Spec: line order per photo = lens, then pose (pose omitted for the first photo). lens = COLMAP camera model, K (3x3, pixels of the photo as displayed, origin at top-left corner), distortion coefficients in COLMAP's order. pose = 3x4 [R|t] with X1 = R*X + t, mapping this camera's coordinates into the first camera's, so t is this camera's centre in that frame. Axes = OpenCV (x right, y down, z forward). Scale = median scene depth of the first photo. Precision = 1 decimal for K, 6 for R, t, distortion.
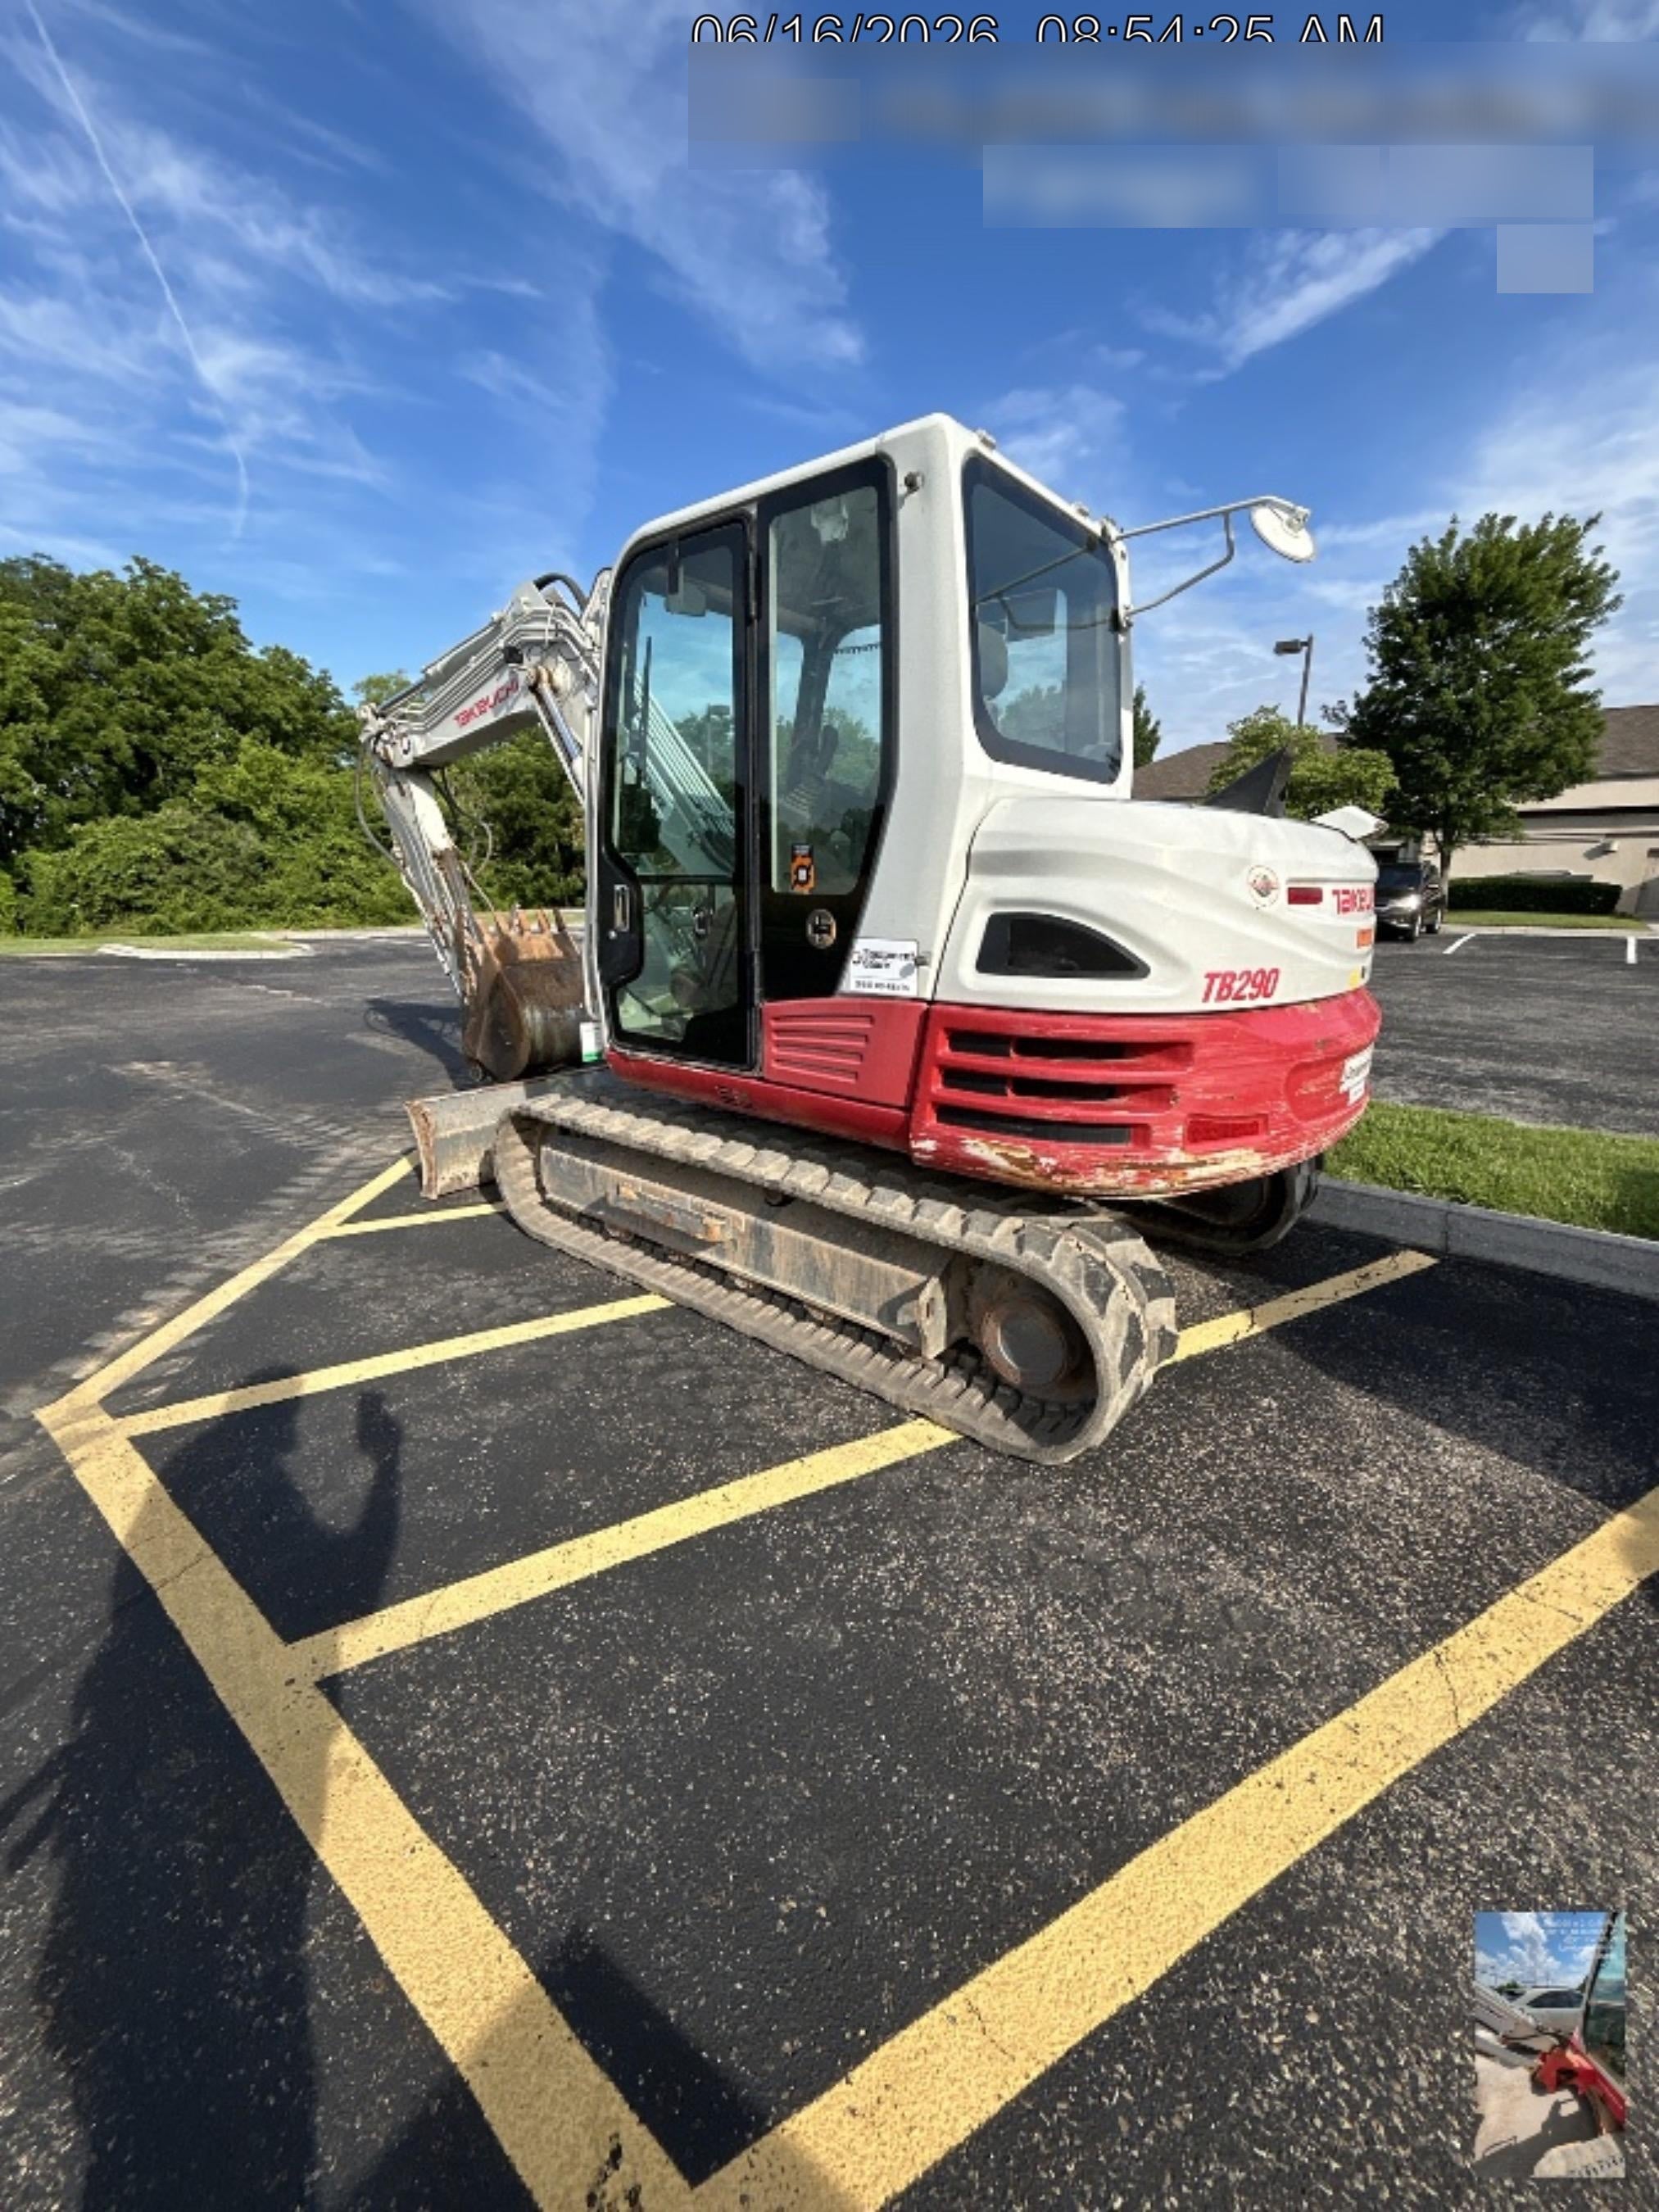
lens RADIAL K [[887.8, 0, 833.9], [0, 887.8, 1108.2], [0, 0, 1]] dist [-0.000742, 0.001422]
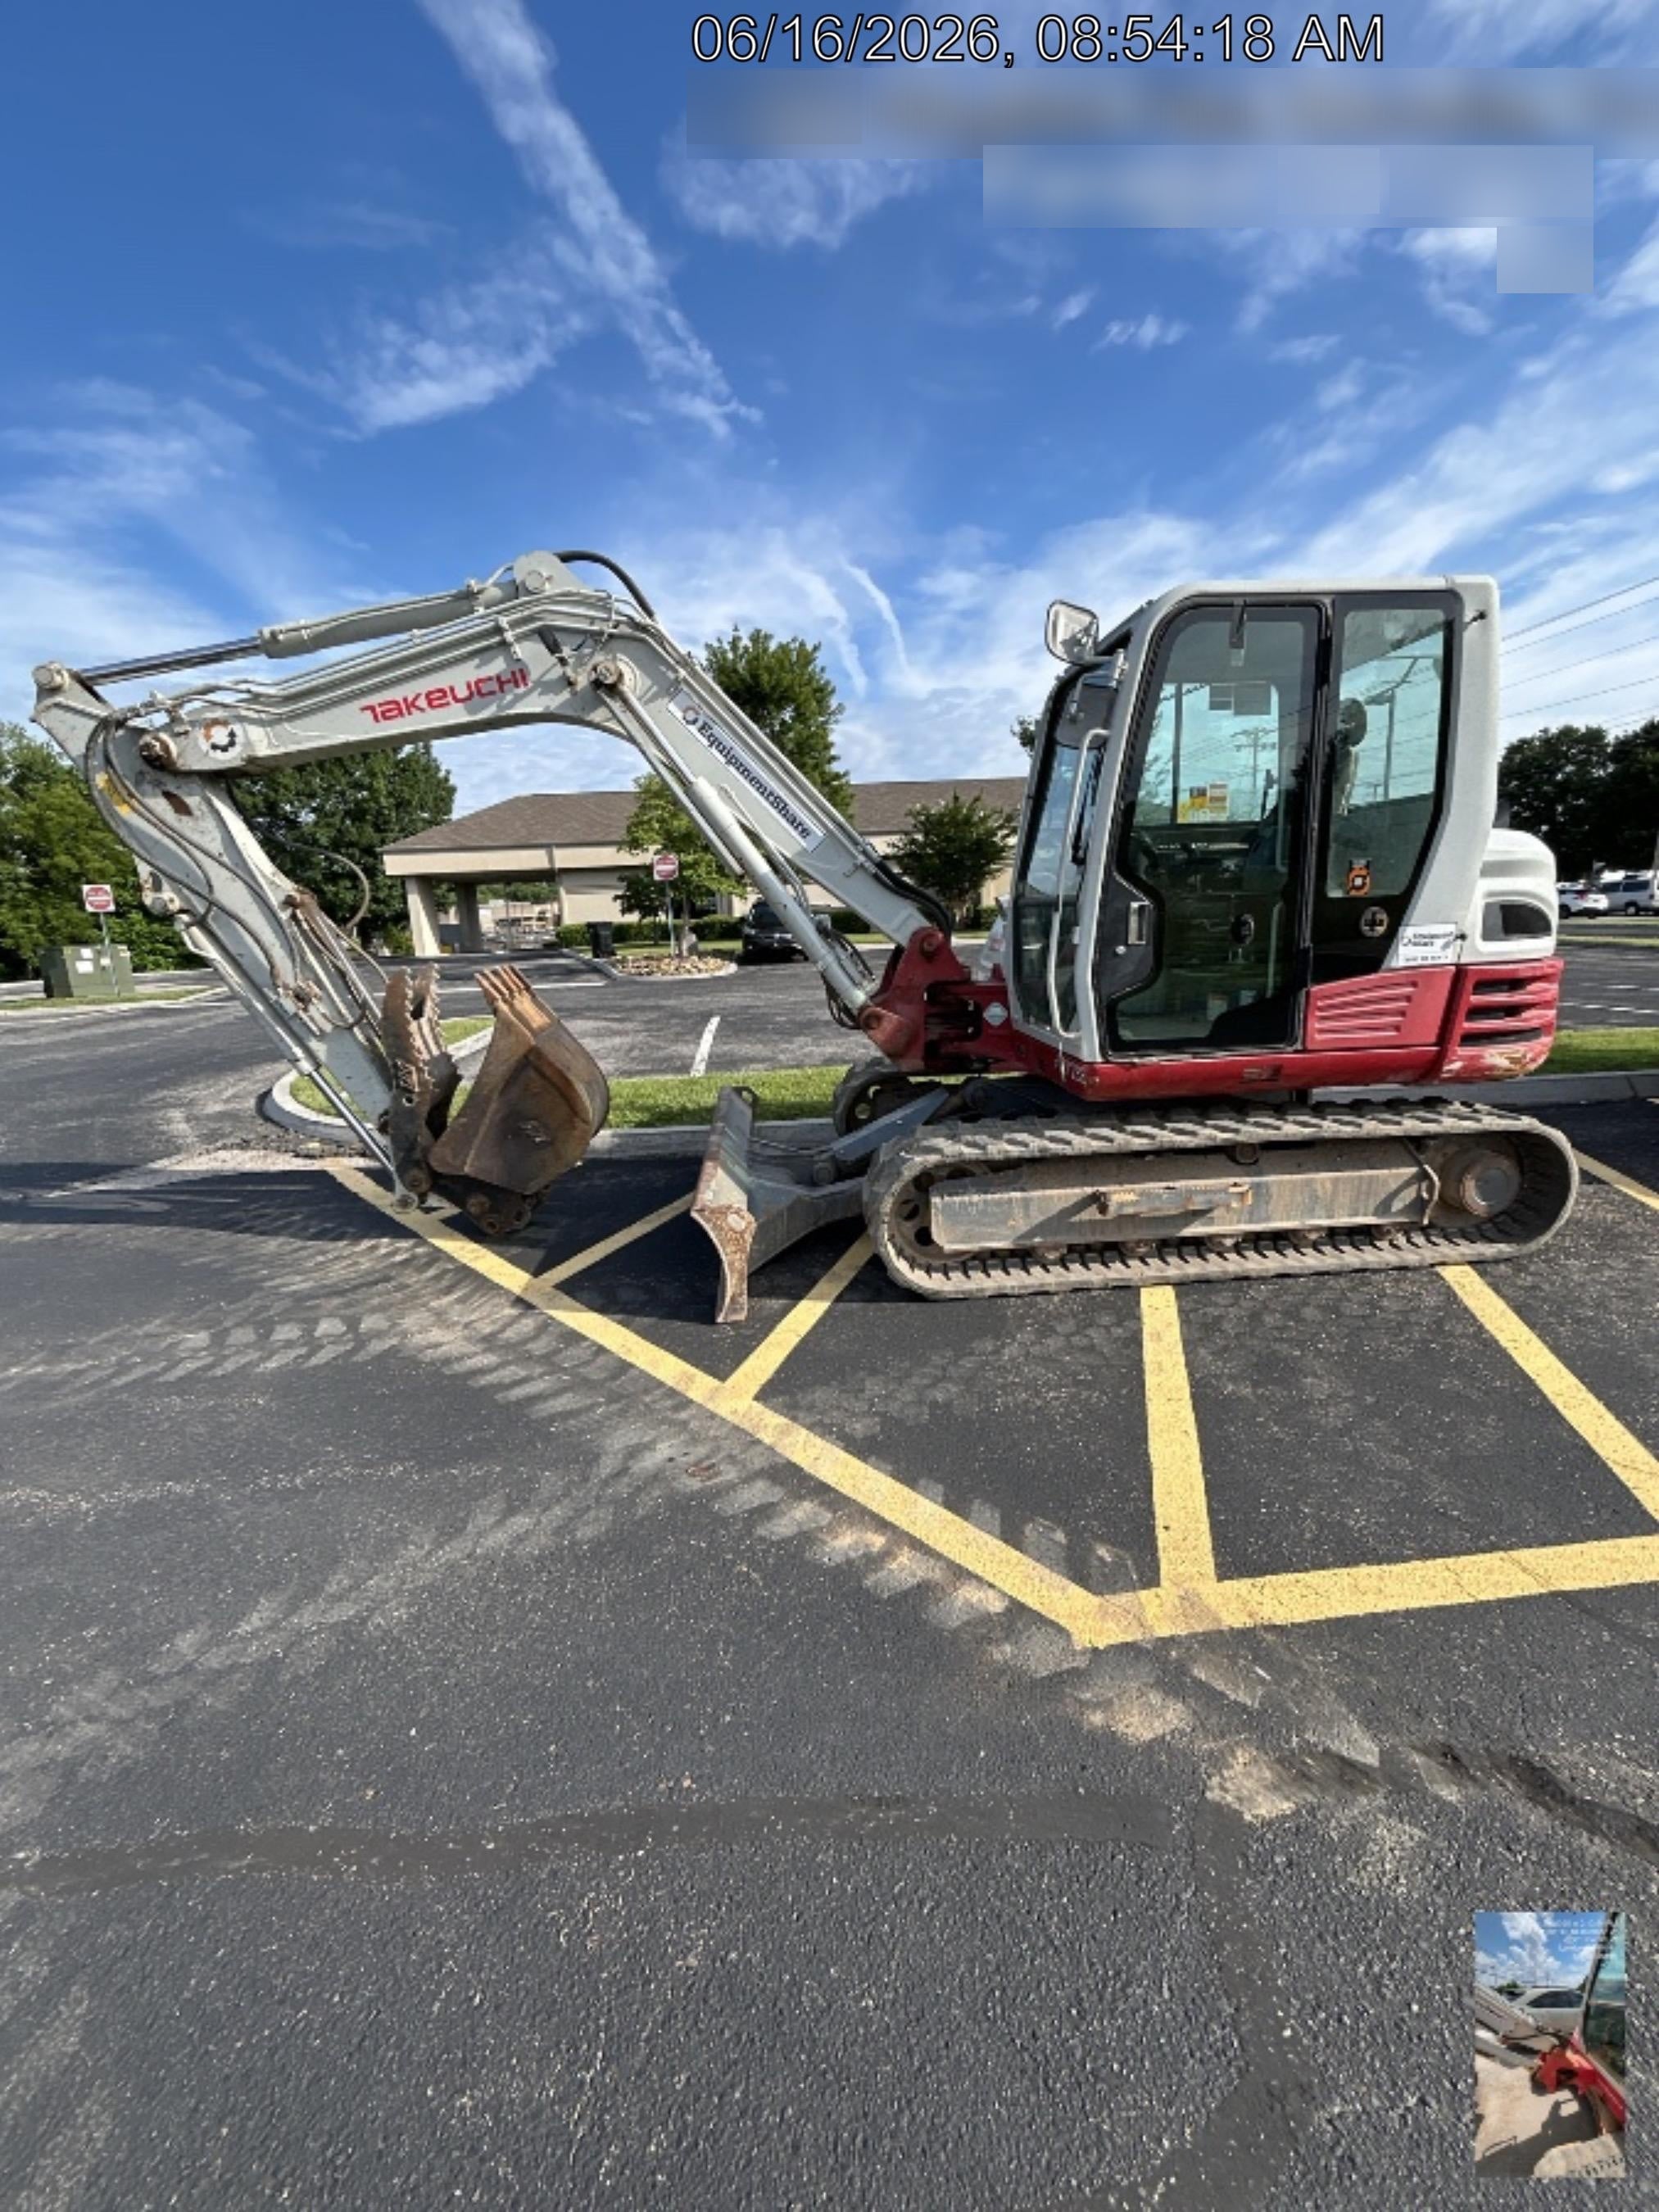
lens RADIAL K [[887.8, 0, 833.9], [0, 887.8, 1108.2], [0, 0, 1]] dist [-0.000742, 0.001422]
pose [[0.717411, -0.186258, 0.671290, -1.500260], [0.219712, 0.974911, 0.035694, -0.153682], [-0.661096, 0.121883, 0.740335, 0.578495]]
